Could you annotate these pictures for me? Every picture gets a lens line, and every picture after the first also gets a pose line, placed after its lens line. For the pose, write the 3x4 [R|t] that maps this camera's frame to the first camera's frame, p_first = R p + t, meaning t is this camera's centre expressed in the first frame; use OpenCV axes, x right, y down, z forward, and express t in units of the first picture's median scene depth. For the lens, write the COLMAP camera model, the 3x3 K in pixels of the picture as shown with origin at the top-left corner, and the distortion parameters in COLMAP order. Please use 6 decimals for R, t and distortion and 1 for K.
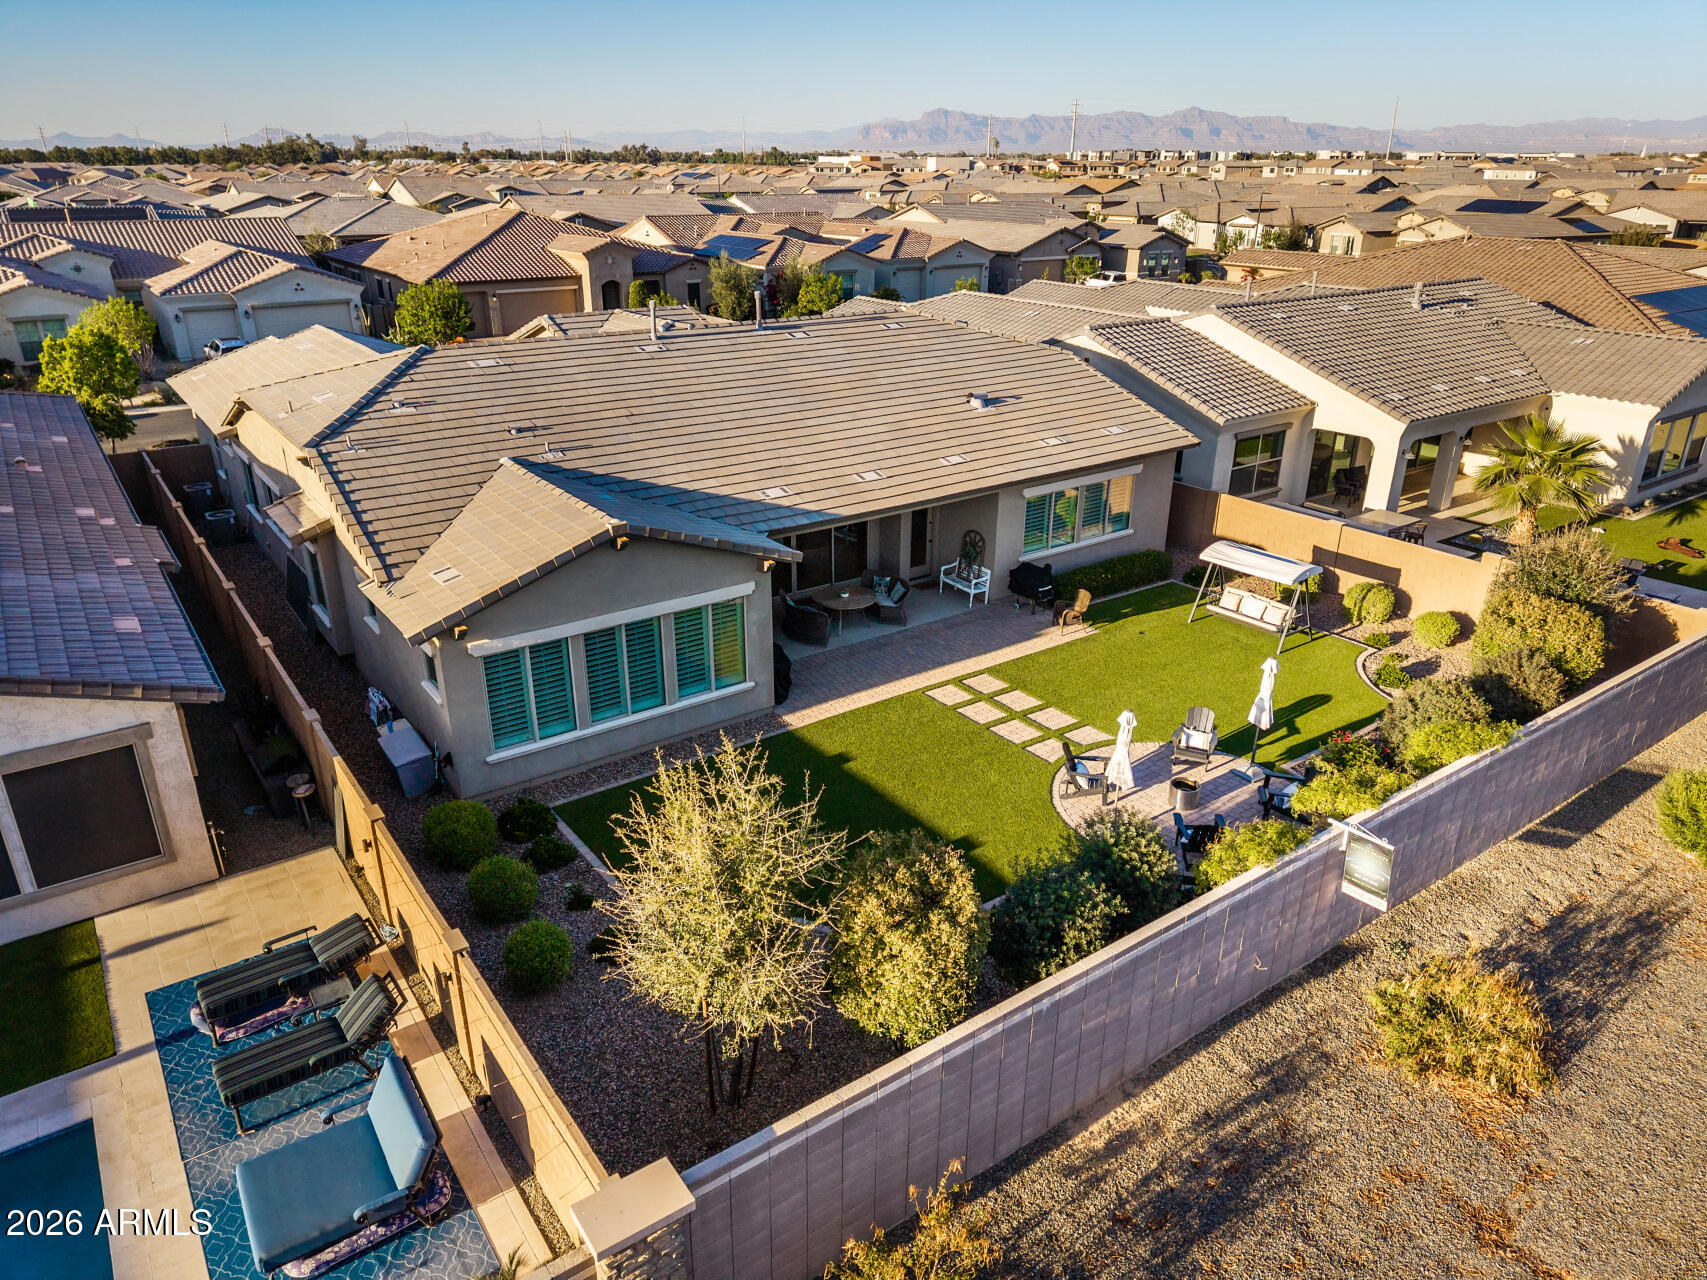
lens RADIAL K [[1141.7, 0, 856.8], [0, 1141.7, 643.0], [0, 0, 1]] dist [0.022252, -0.021110]
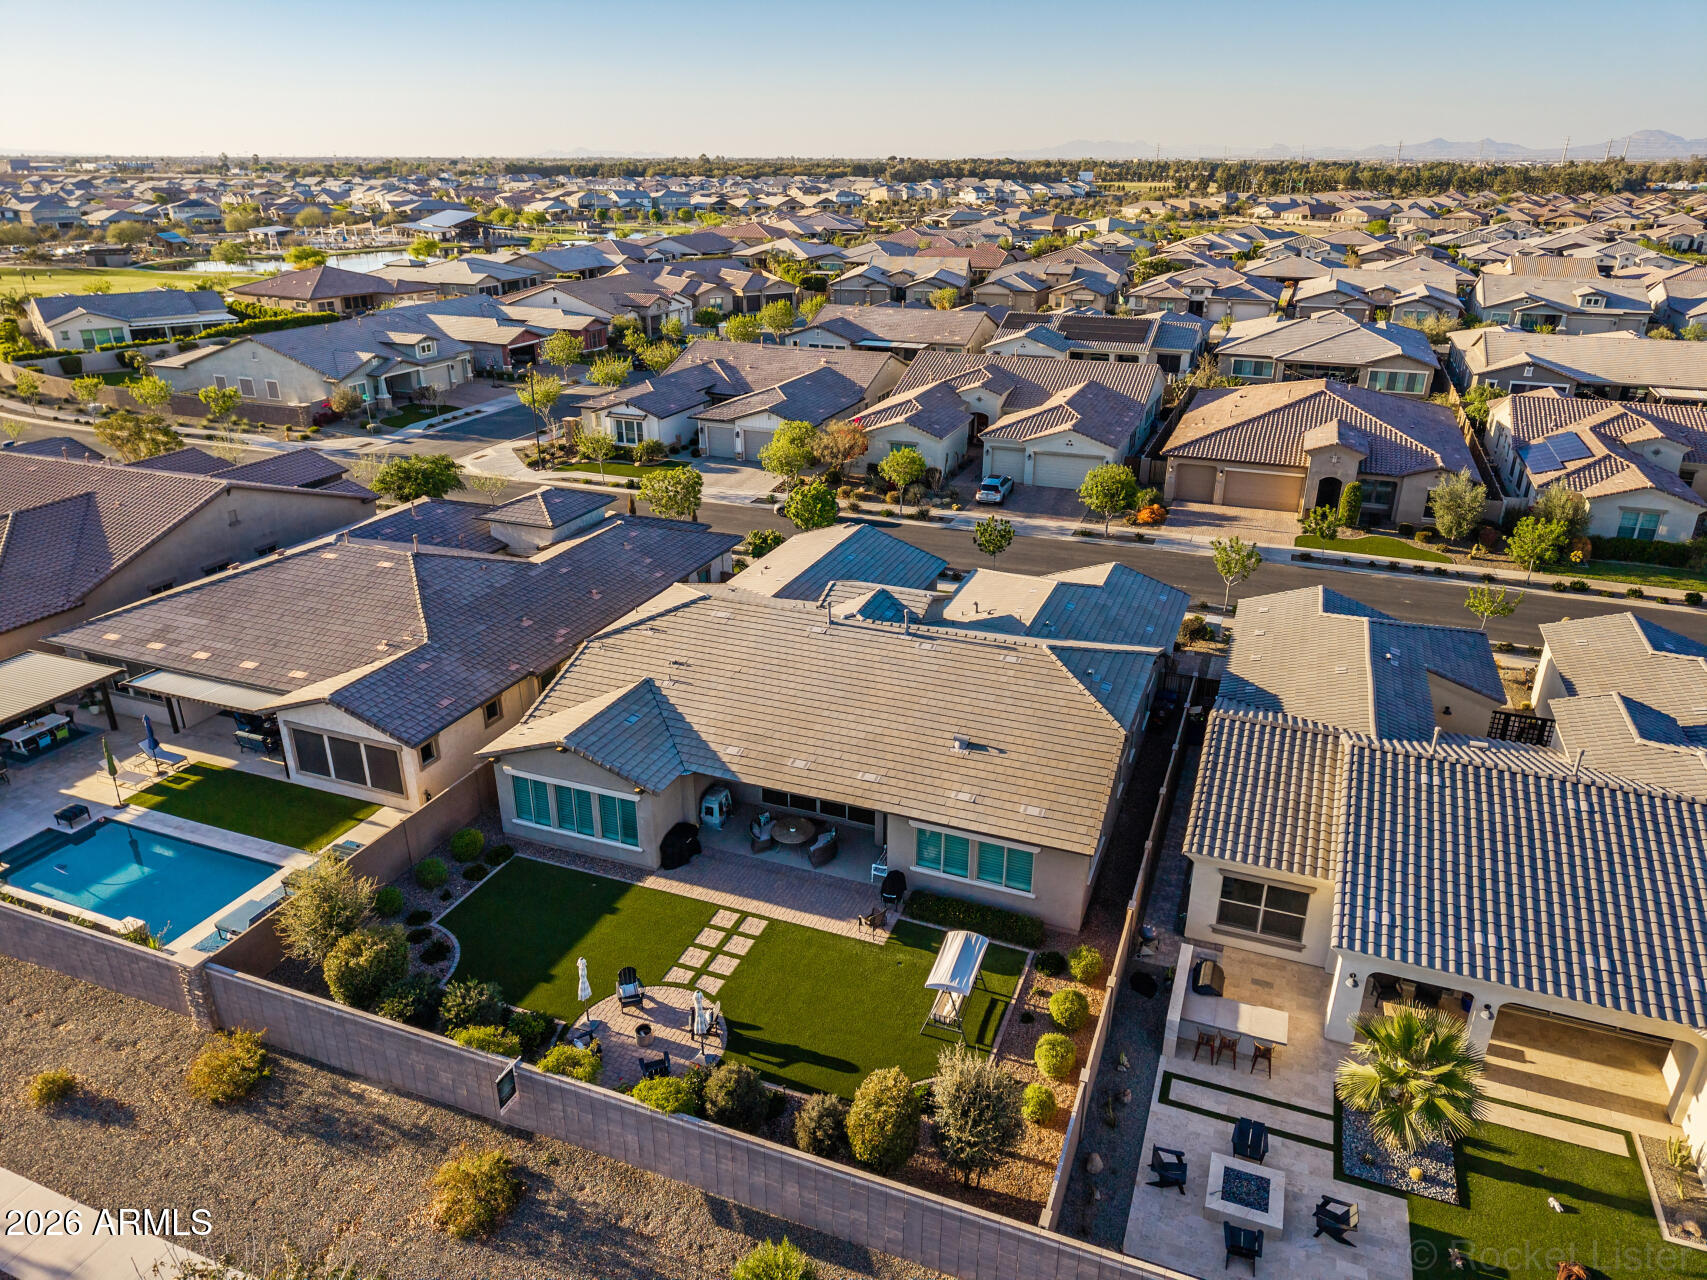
lens RADIAL K [[1141.7, 0, 856.8], [0, 1141.7, 643.0], [0, 0, 1]] dist [0.022252, -0.021110]
pose [[0.540275, 0.327114, -0.775306, 1.085321], [-0.328951, 0.930136, 0.163209, -0.529360], [0.774528, 0.166860, 0.610134, 0.117099]]
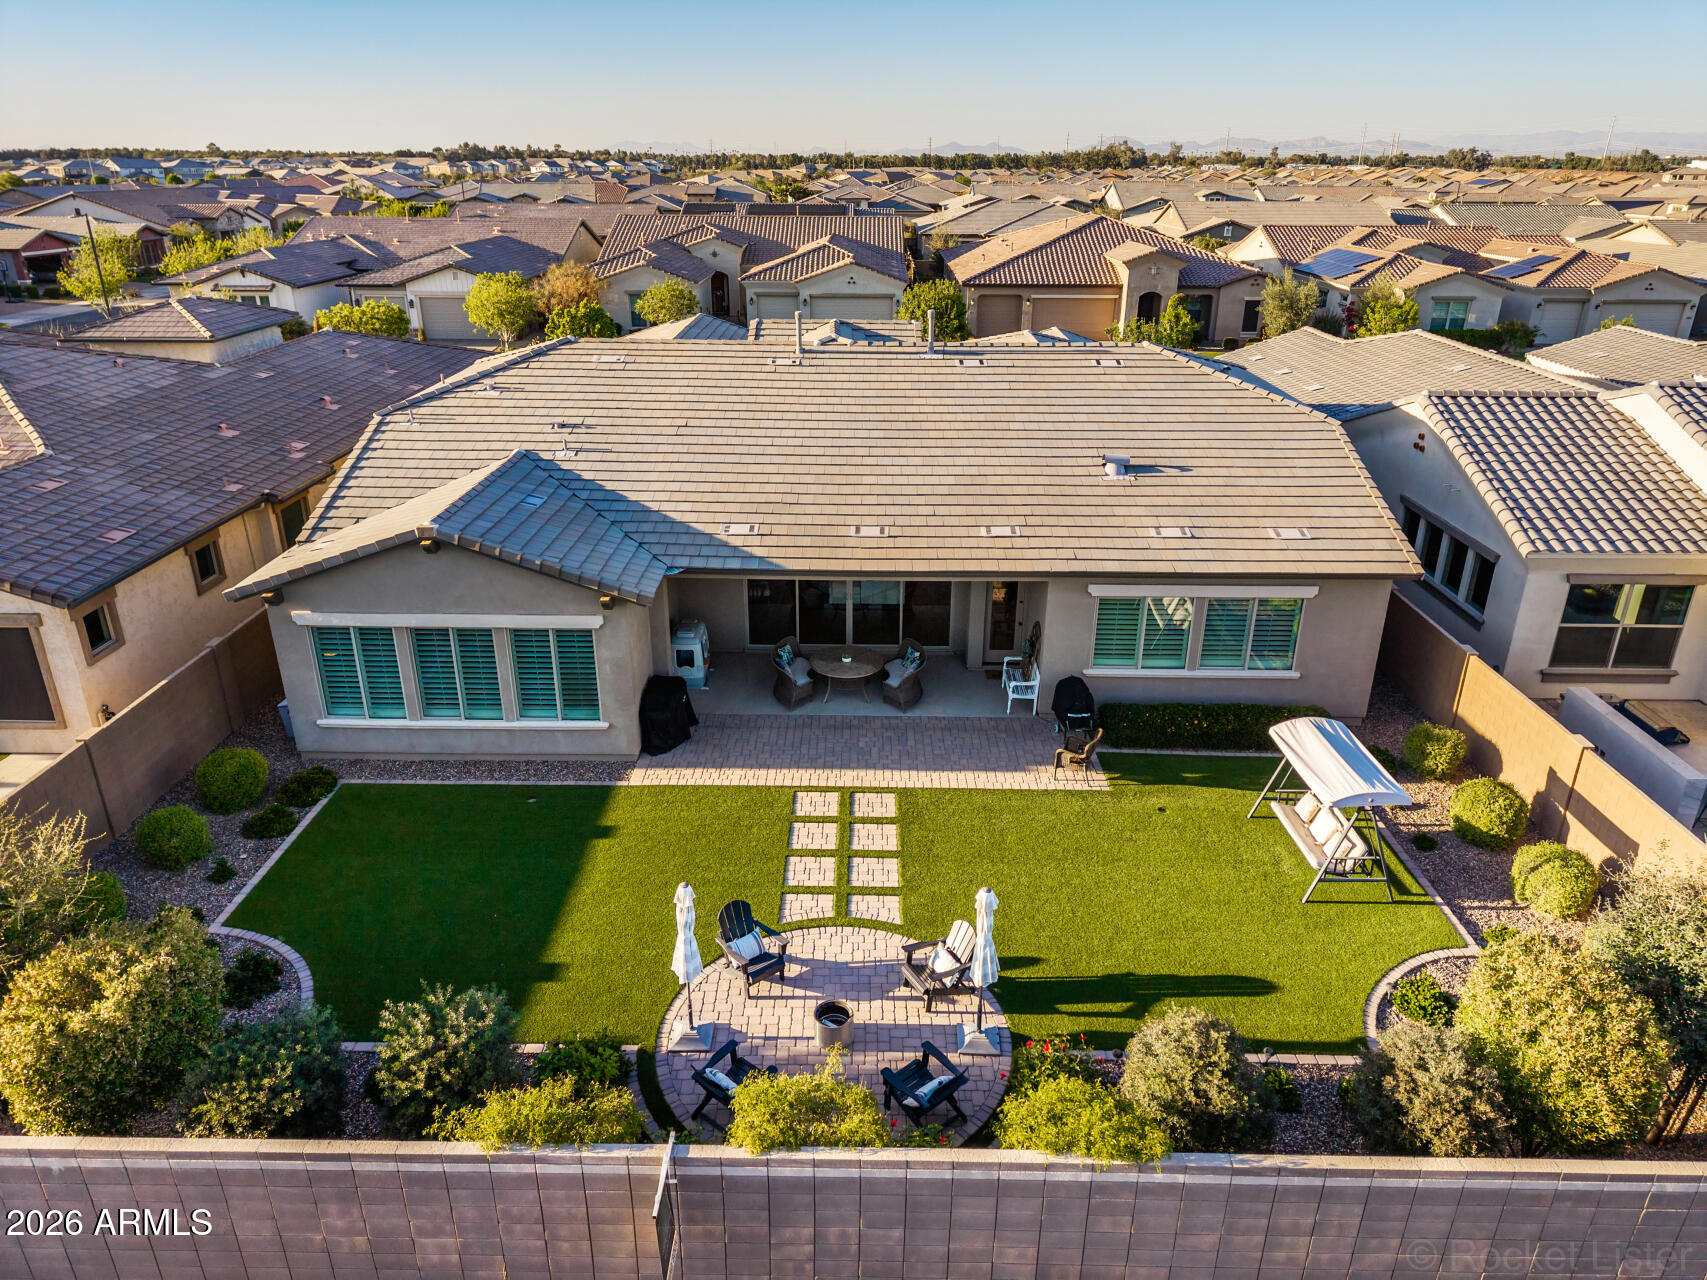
lens RADIAL K [[1141.7, 0, 856.8], [0, 1141.7, 643.0], [0, 0, 1]] dist [0.022252, -0.021110]
pose [[0.800897, 0.232589, -0.551785, 0.464335], [-0.234733, 0.969676, 0.068031, -0.113822], [0.550876, 0.075036, 0.831207, 0.274871]]
